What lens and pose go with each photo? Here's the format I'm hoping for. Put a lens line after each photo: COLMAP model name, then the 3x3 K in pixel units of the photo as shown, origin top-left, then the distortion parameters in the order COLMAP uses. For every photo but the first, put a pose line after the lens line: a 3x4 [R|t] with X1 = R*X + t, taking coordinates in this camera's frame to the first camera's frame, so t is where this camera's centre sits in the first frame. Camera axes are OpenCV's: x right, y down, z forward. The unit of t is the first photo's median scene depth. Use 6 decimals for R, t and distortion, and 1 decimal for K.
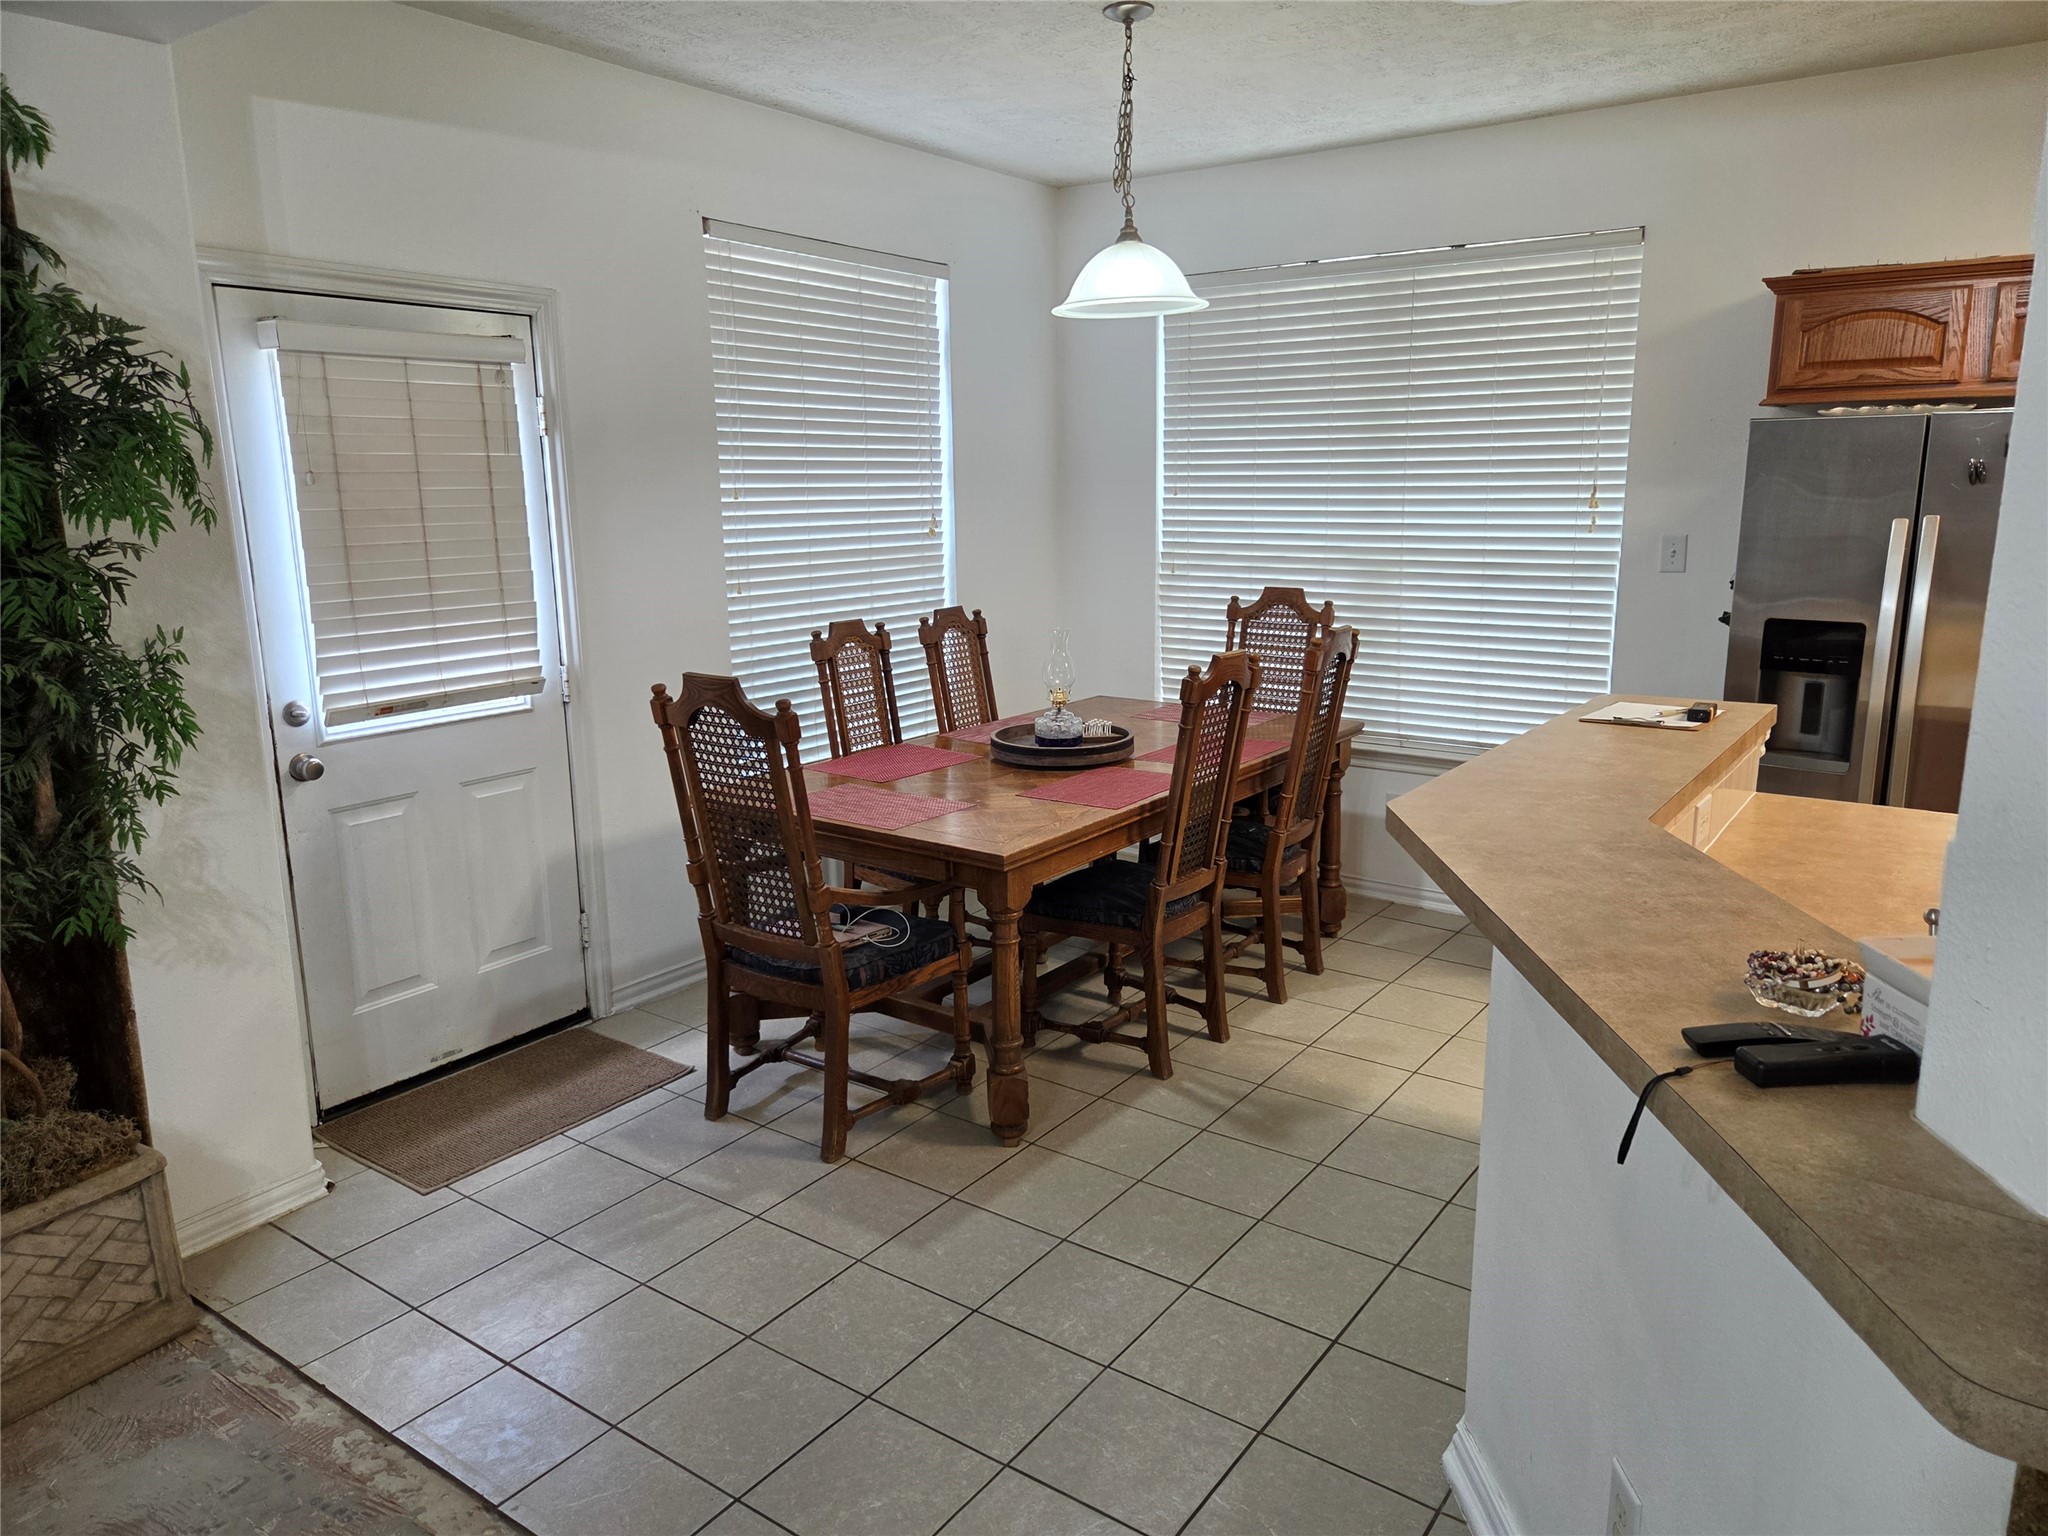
lens RADIAL K [[1348.0, 0, 1046.4], [0, 1348.0, 762.0], [0, 0, 1]] dist [0.005985, -0.009075]
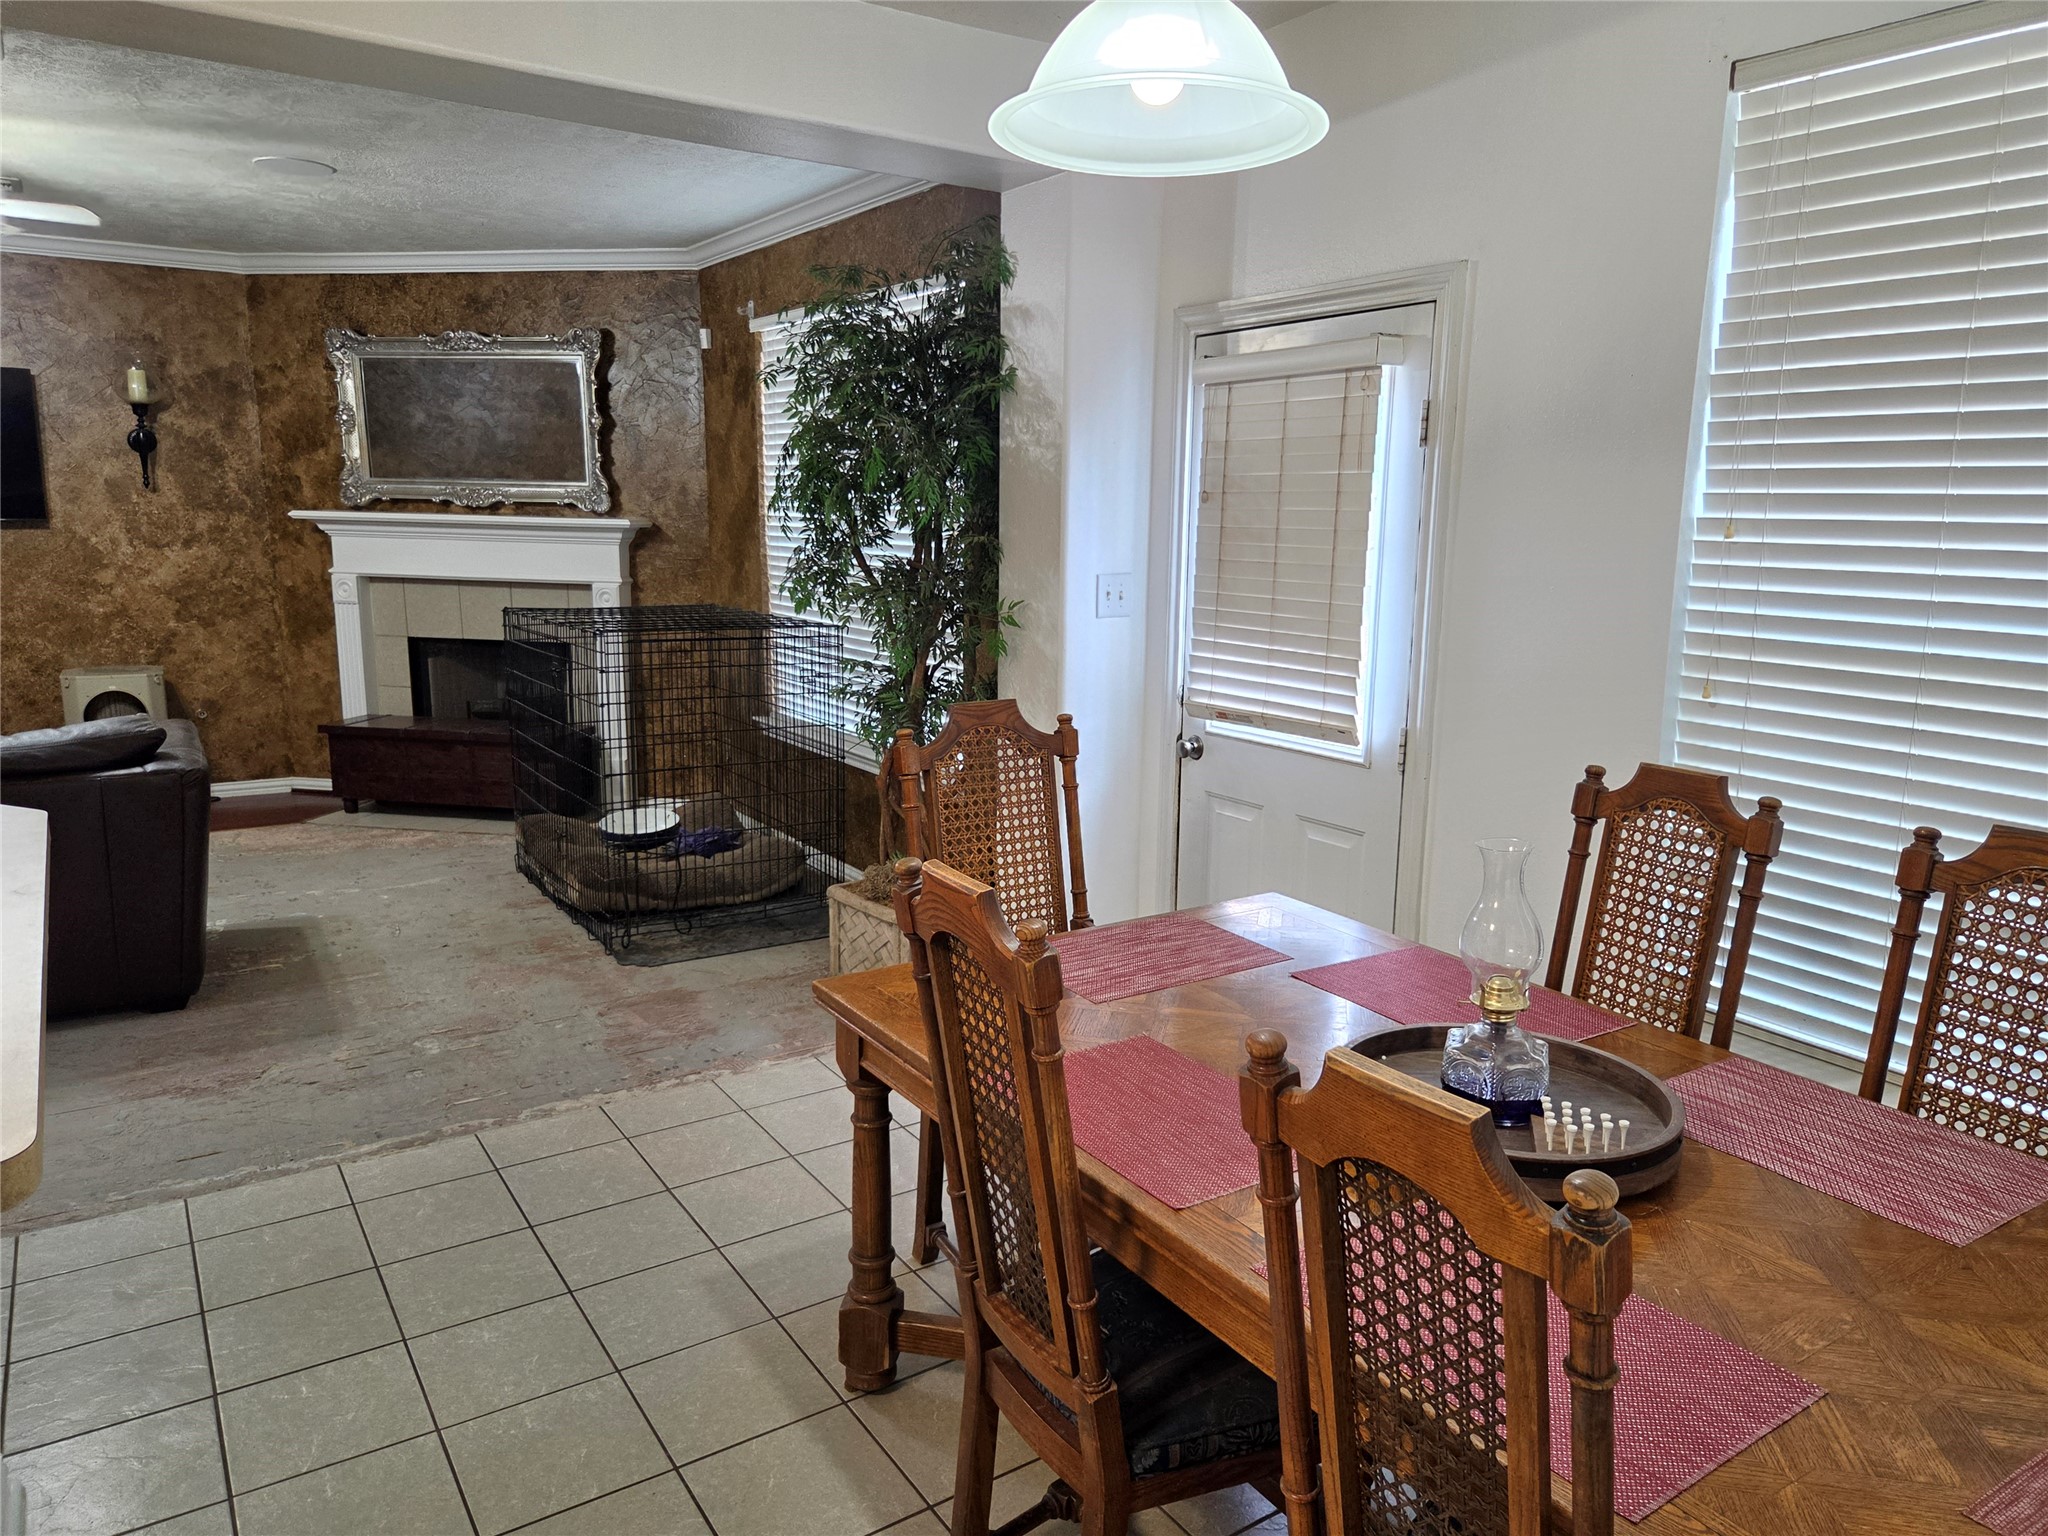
lens RADIAL K [[1348.0, 0, 1035.6], [0, 1348.0, 782.3], [0, 0, 1]] dist [0.005985, -0.009075]
pose [[-0.332301, 0.190320, -0.923772, 0.559997], [-0.207235, 0.940762, 0.268368, -0.246648], [0.920125, 0.280617, -0.273175, 1.183781]]
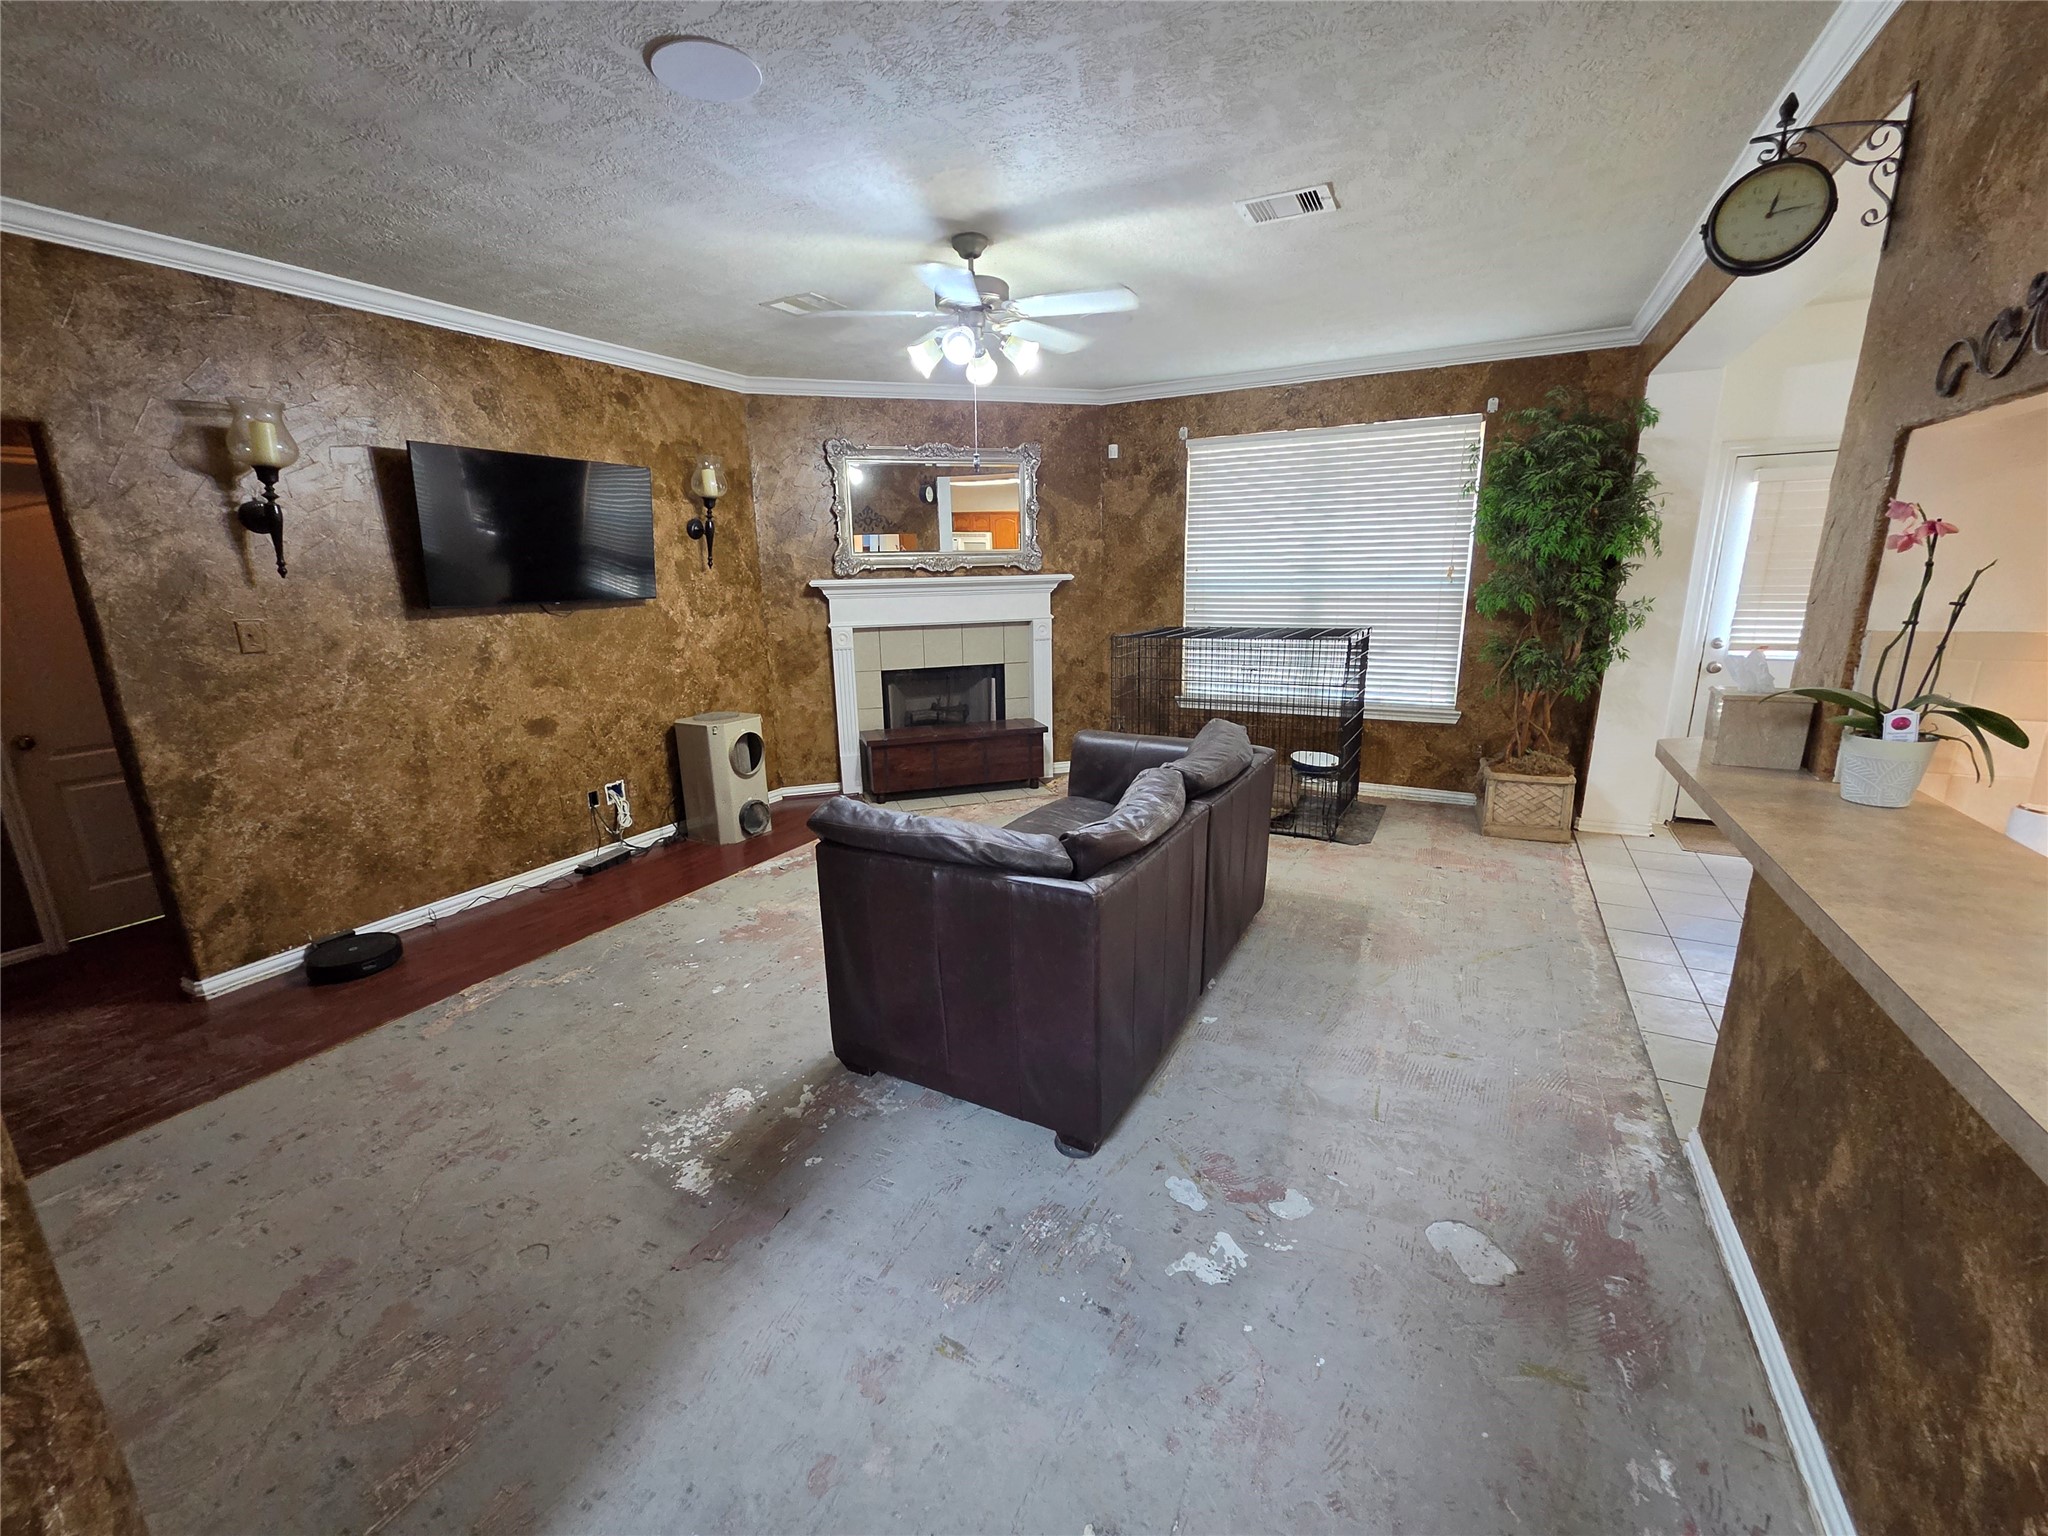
lens RADIAL K [[842.4, 0, 1022.0], [0, 842.4, 771.4], [0, 0, 1]] dist [0.002811, 0.000455]
pose [[0.127855, 0.245799, -0.960852, 0.706437], [-0.180328, 0.958416, 0.221181, 0.067127], [0.975261, 0.144990, 0.166863, -0.351295]]
